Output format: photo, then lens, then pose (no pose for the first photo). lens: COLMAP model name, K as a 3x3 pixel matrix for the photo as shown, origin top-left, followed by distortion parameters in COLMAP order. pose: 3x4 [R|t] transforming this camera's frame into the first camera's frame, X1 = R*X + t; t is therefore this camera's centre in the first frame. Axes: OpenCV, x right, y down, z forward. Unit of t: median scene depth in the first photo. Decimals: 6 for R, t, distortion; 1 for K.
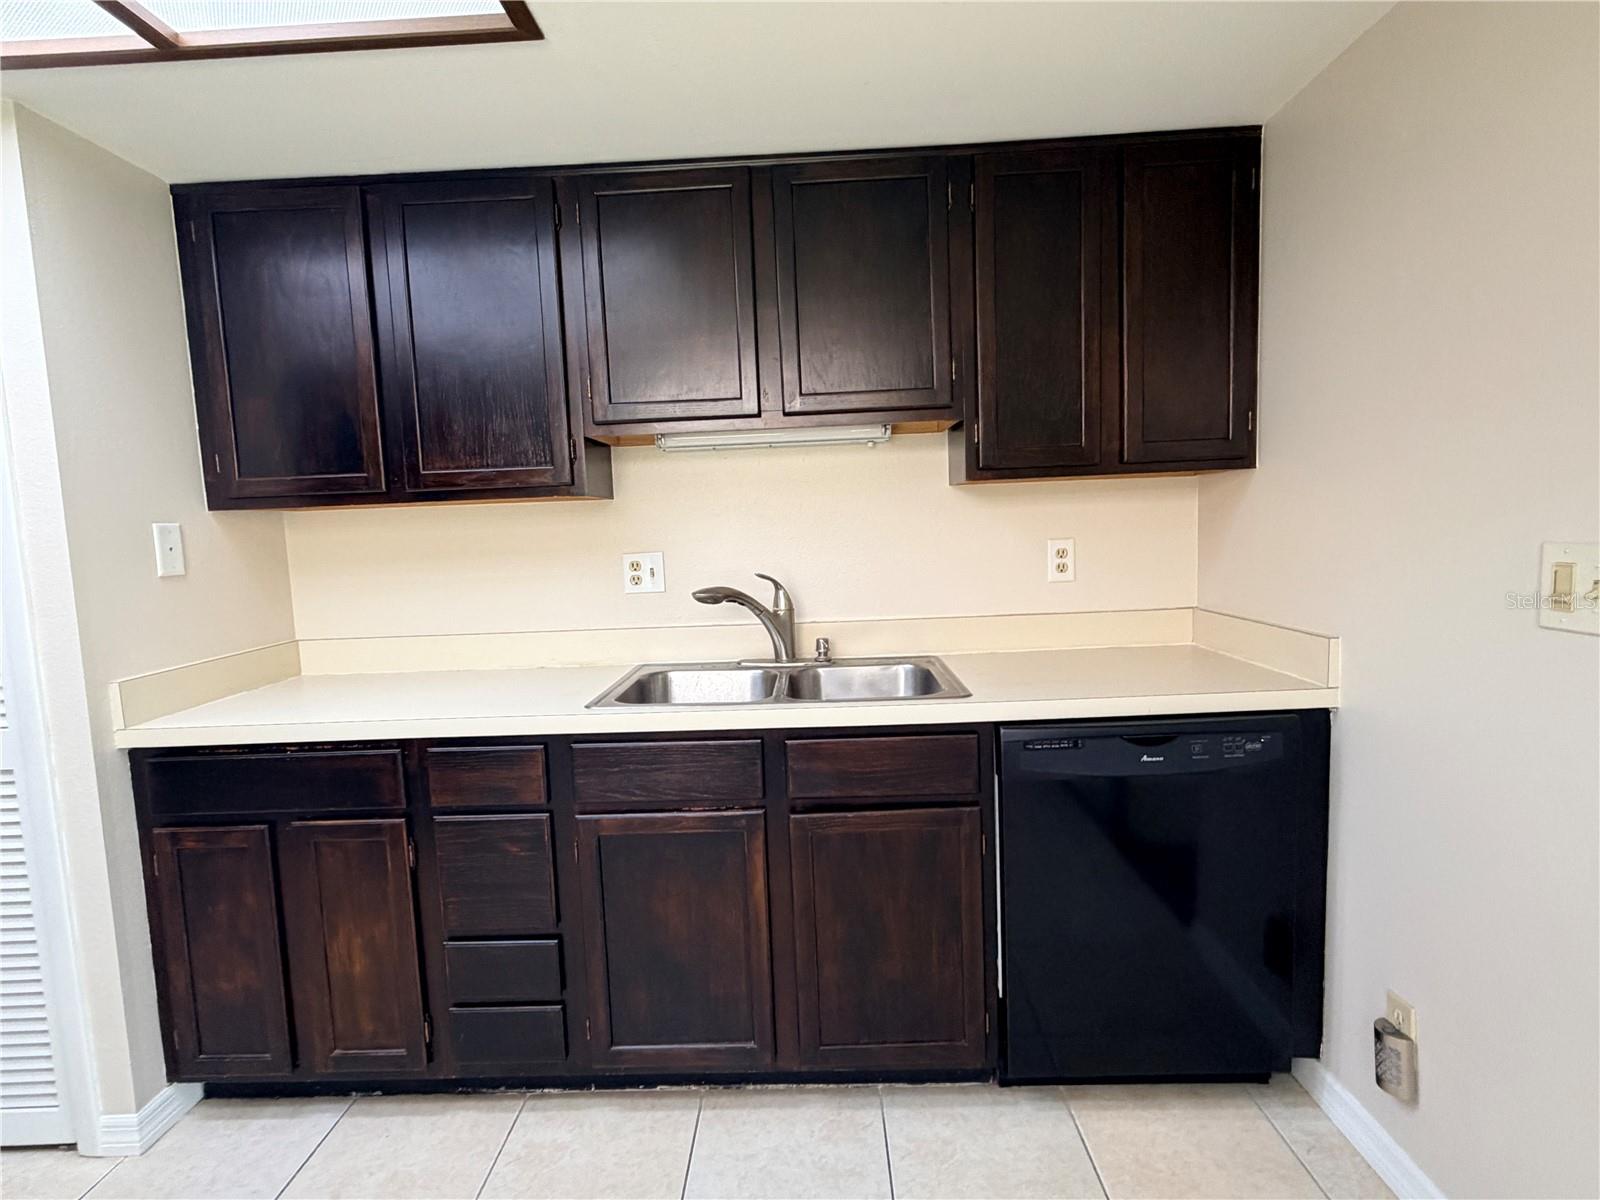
lens RADIAL K [[820.7, 0, 798.8], [0, 820.7, 596.8], [0, 0, 1]] dist [0.000662, -0.000130]
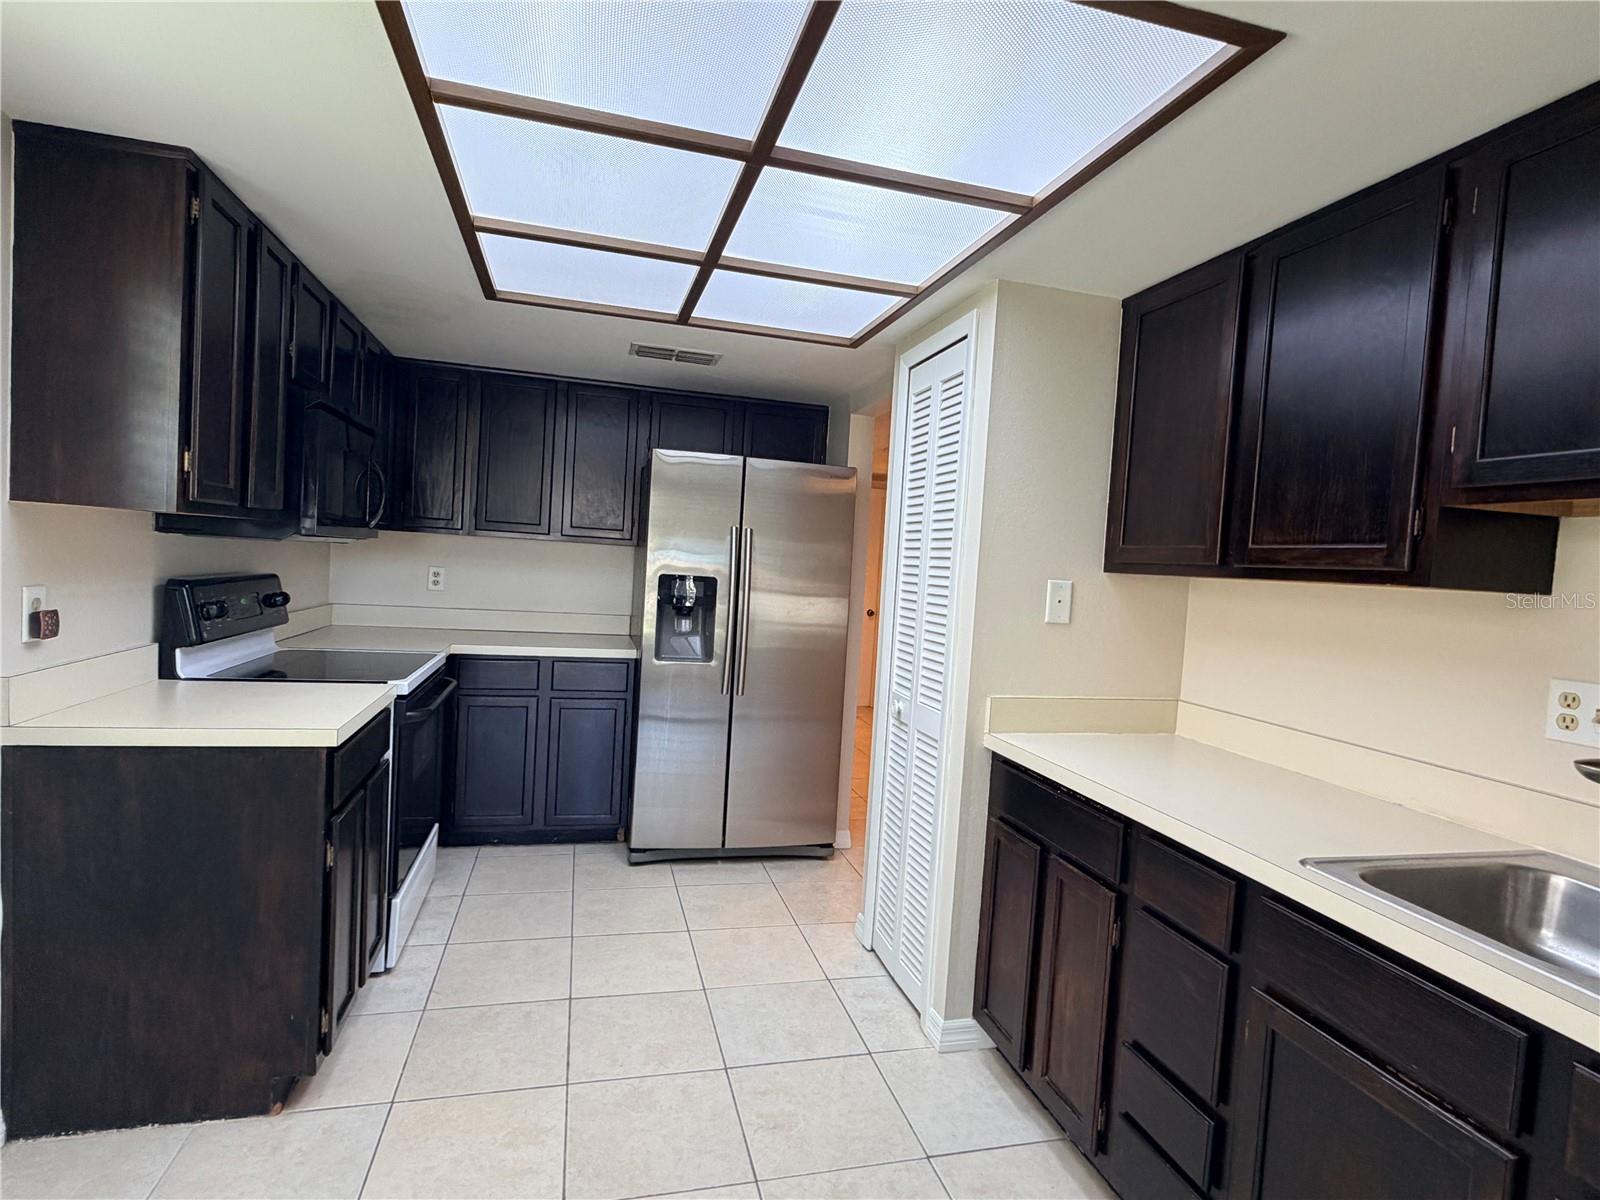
lens RADIAL K [[820.7, 0, 798.8], [0, 820.7, 596.8], [0, 0, 1]] dist [0.000662, -0.000130]
pose [[0.274538, 0.096116, -0.956761, 0.290755], [-0.157920, 0.985989, 0.053738, -0.067814], [0.948520, 0.136338, 0.285870, 0.276585]]
